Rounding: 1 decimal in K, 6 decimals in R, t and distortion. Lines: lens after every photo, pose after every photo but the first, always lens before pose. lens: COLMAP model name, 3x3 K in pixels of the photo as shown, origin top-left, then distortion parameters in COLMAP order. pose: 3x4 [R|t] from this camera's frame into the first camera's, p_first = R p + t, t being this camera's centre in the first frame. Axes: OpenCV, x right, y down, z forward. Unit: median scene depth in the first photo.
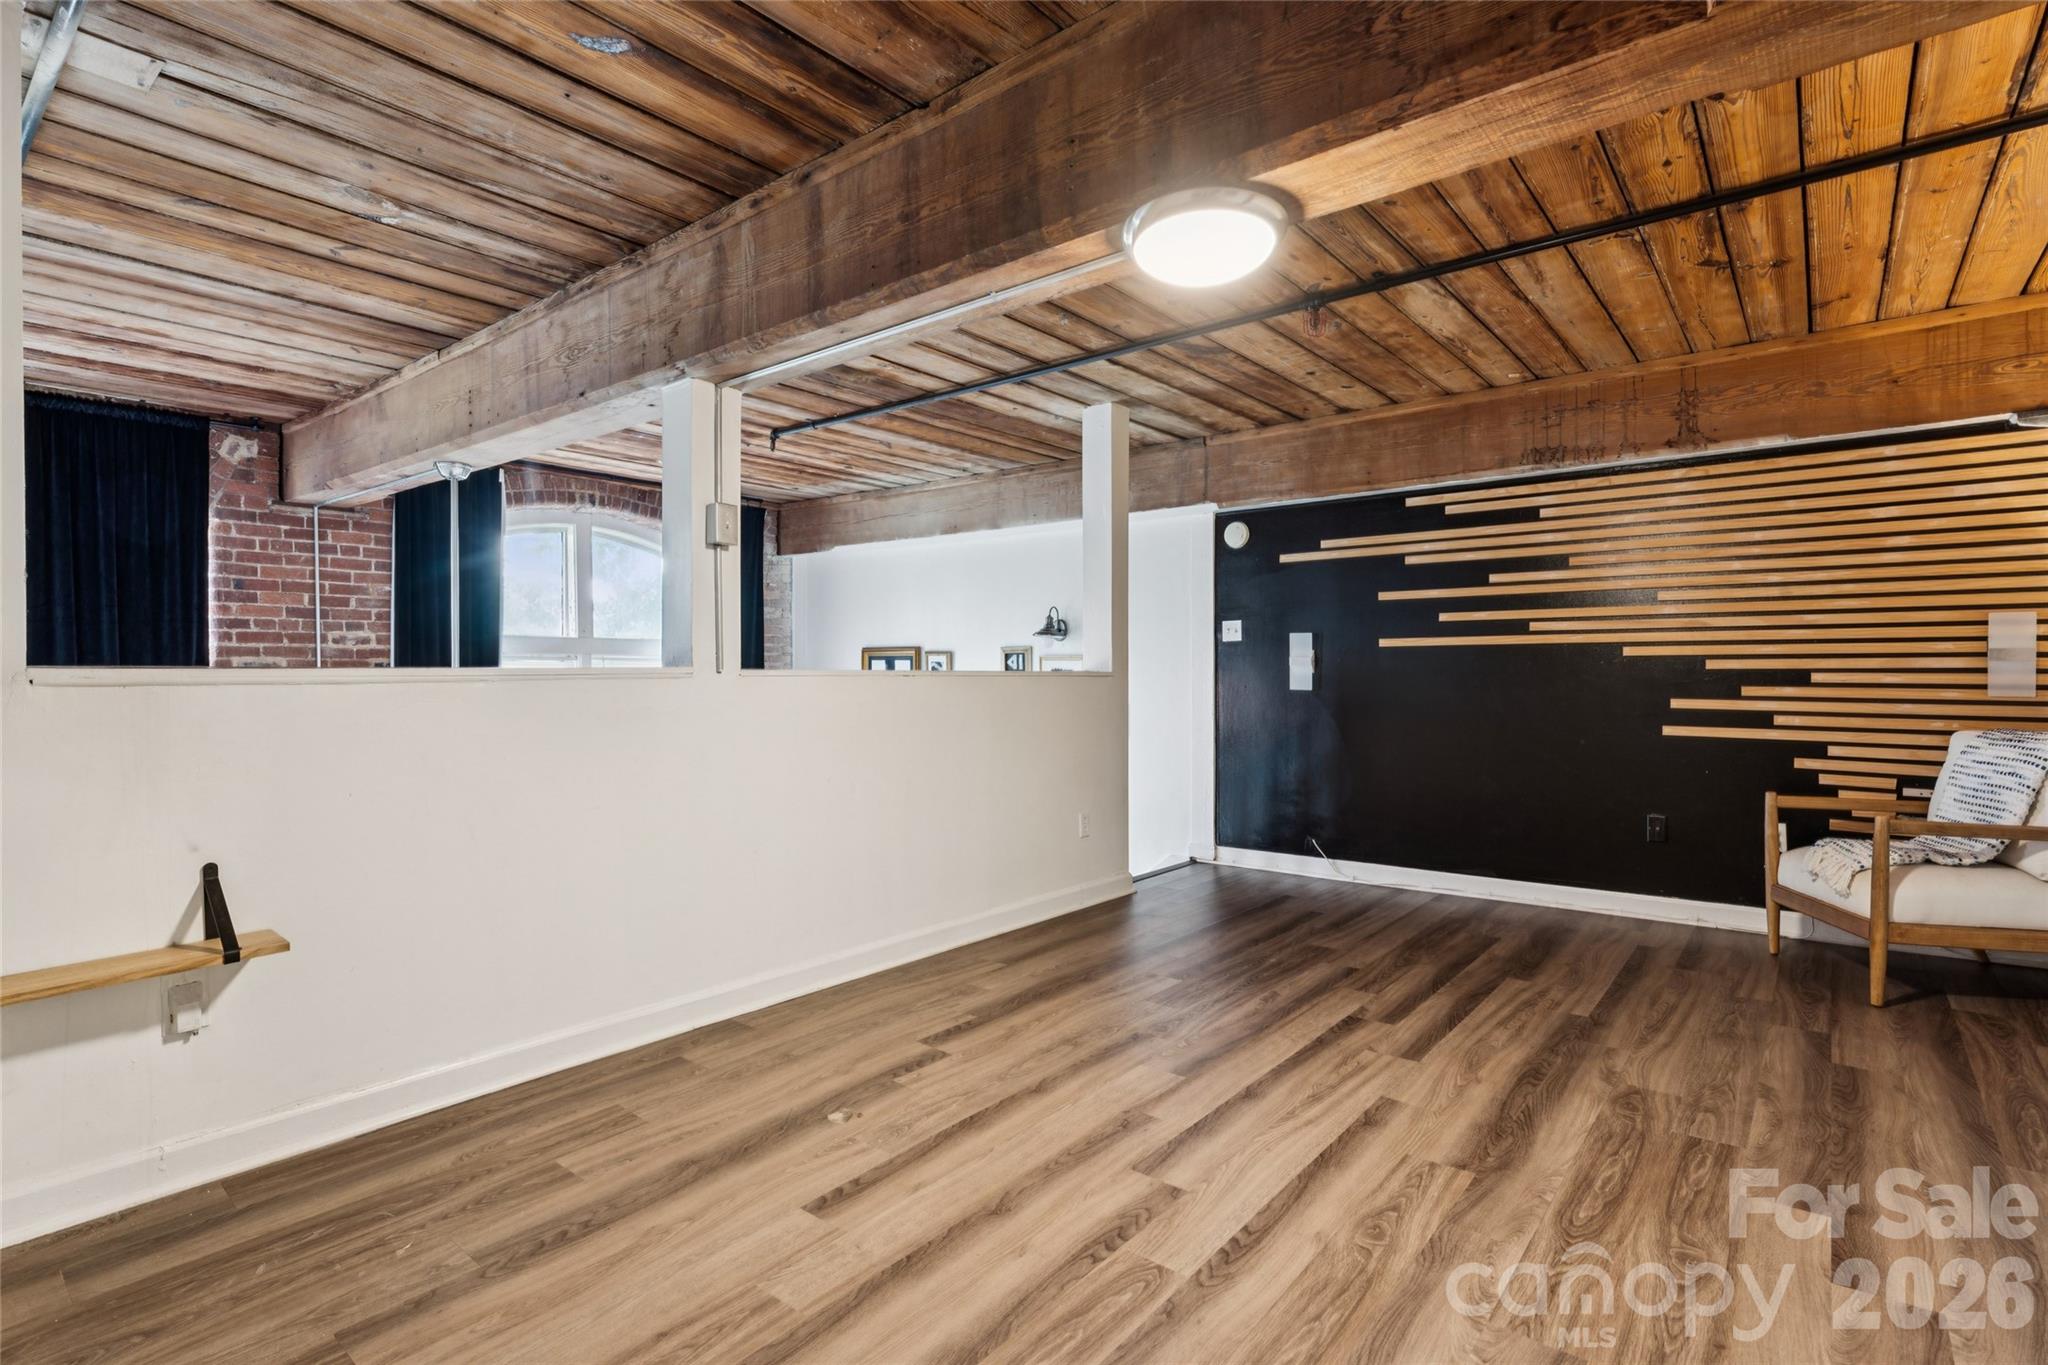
lens RADIAL K [[978.4, 0, 1030.0], [0, 978.4, 670.3], [0, 0, 1]] dist [-0.001848, -0.000464]
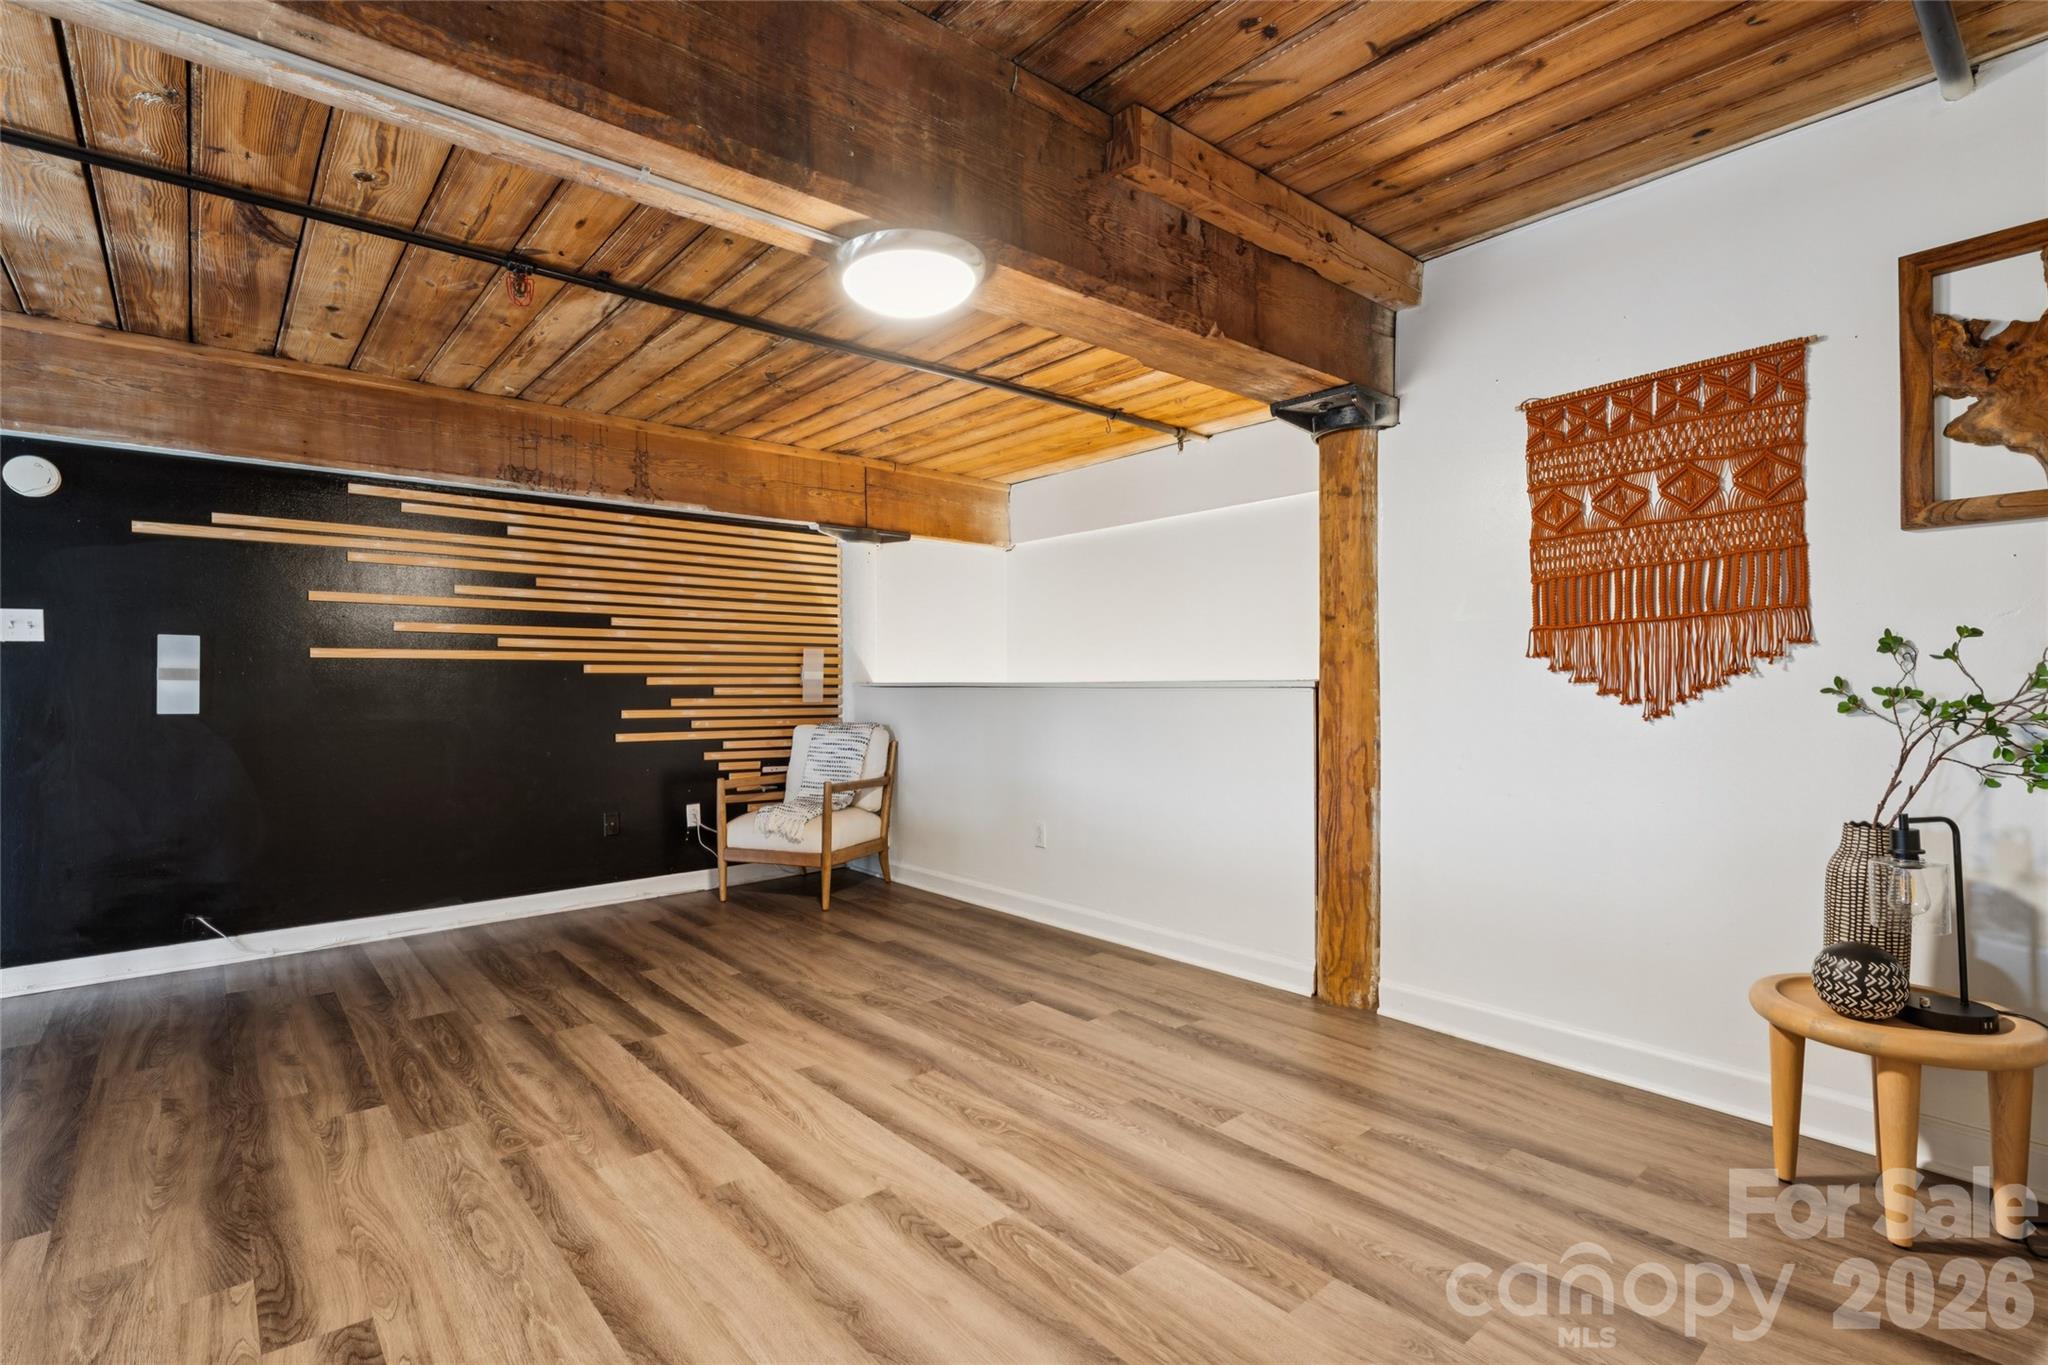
lens RADIAL K [[965.0, 0, 1024.0], [0, 965.0, 682.5], [0, 0, 1]] dist [-0.000504, 0.000108]
pose [[0.175777, 0.004742, 0.984419, -0.514699], [0.004381, 0.999975, -0.005599, 0.005974], [-0.984420, 0.005297, 0.175752, 0.430234]]
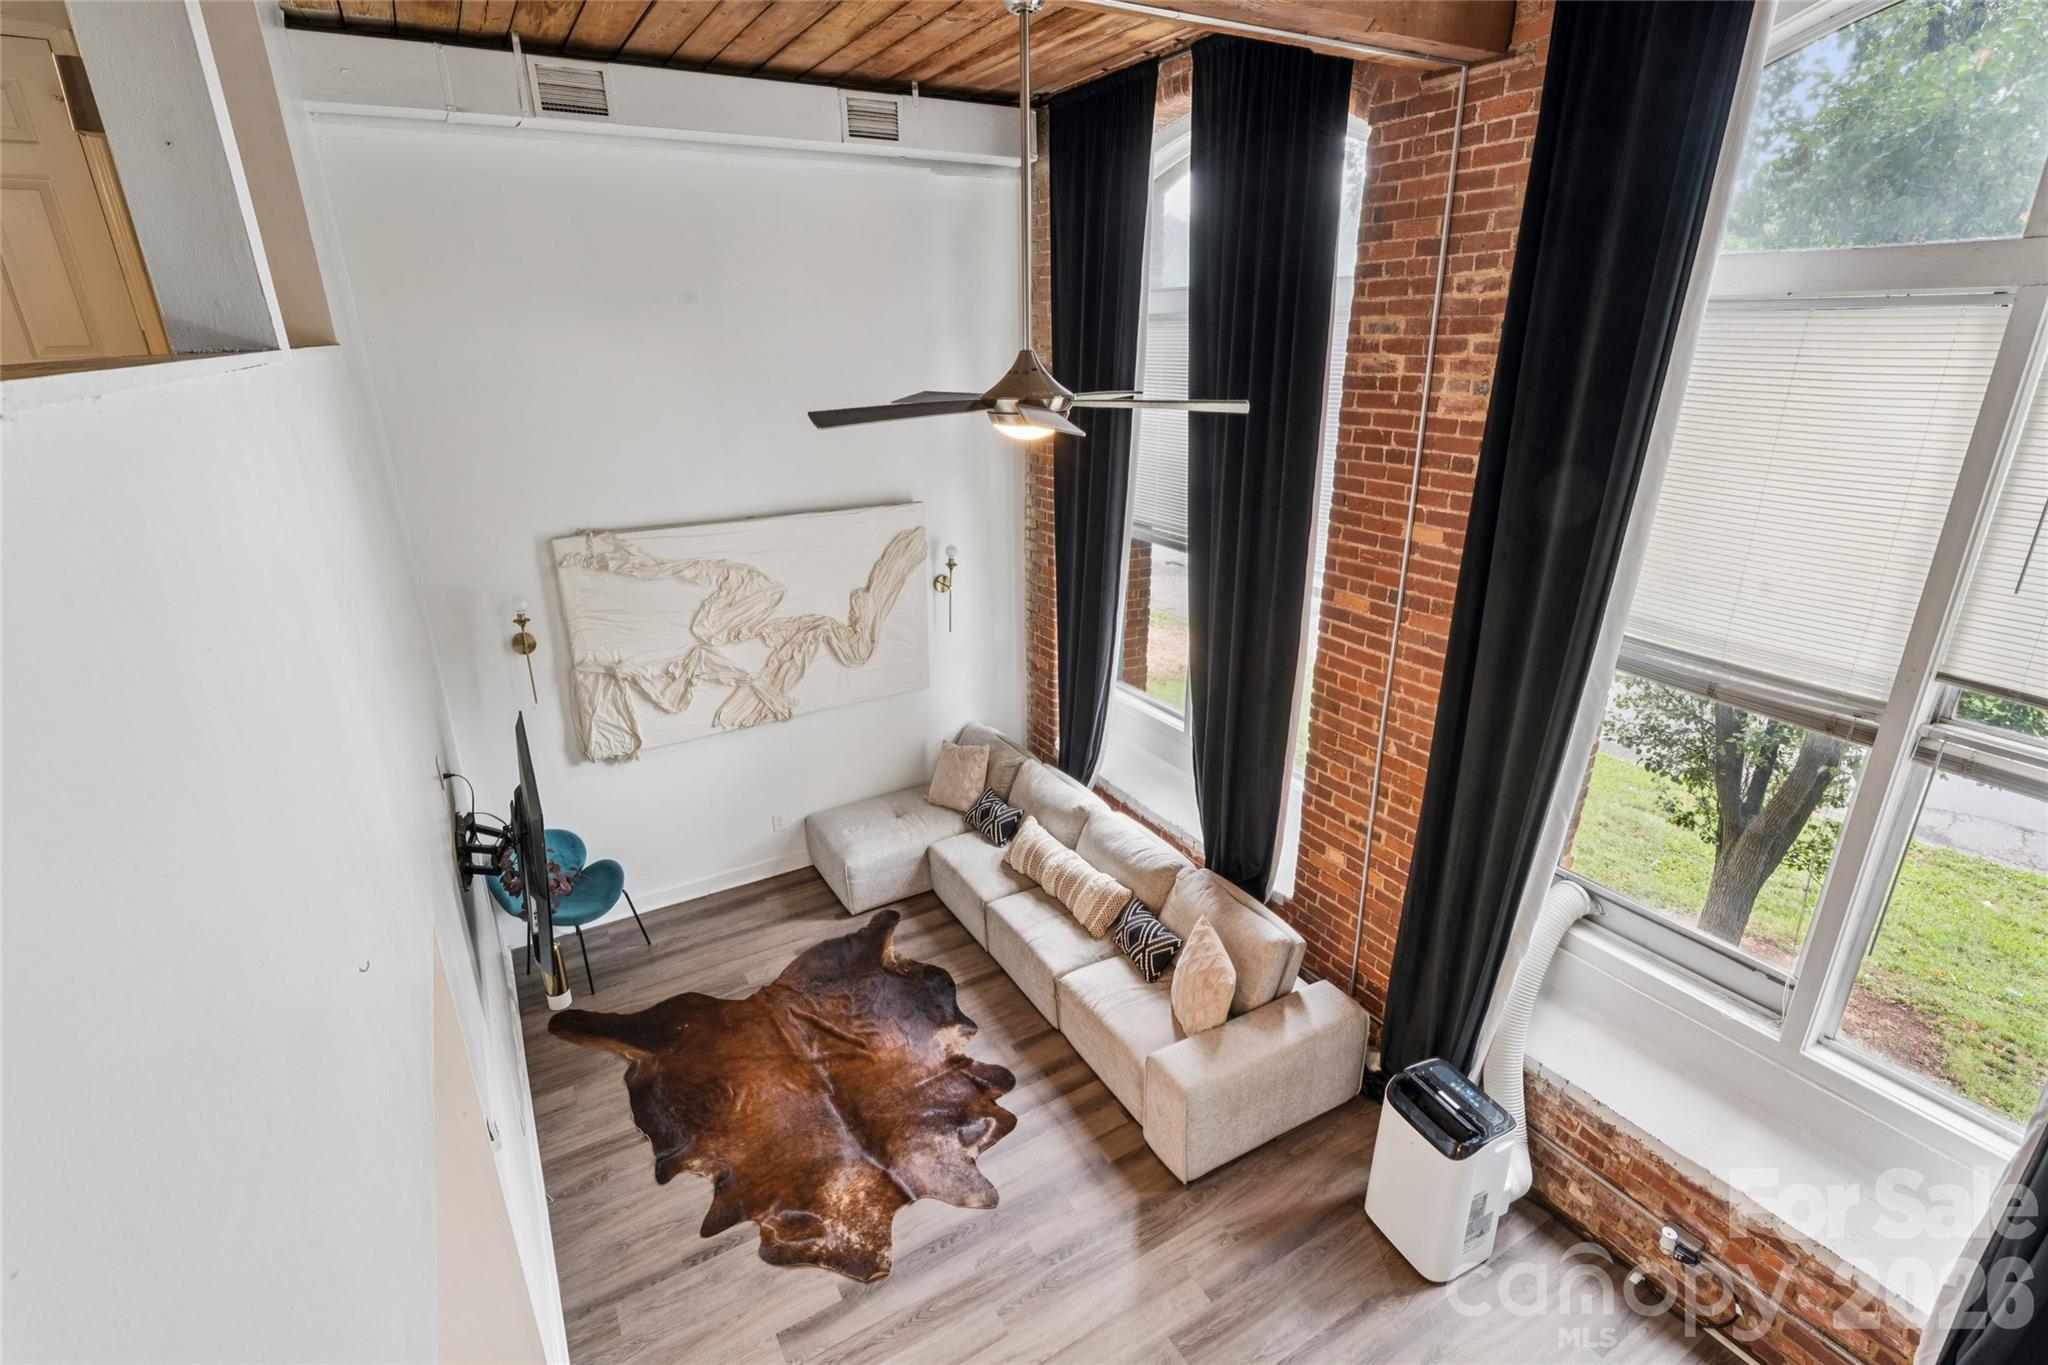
lens RADIAL K [[965.0, 0, 1024.0], [0, 965.0, 682.5], [0, 0, 1]] dist [-0.000504, 0.000108]
pose [[-0.343803, 0.325339, -0.880882, 0.121854], [0.010670, 0.939358, 0.342772, -0.009413], [0.938981, 0.108447, -0.326426, 1.692431]]
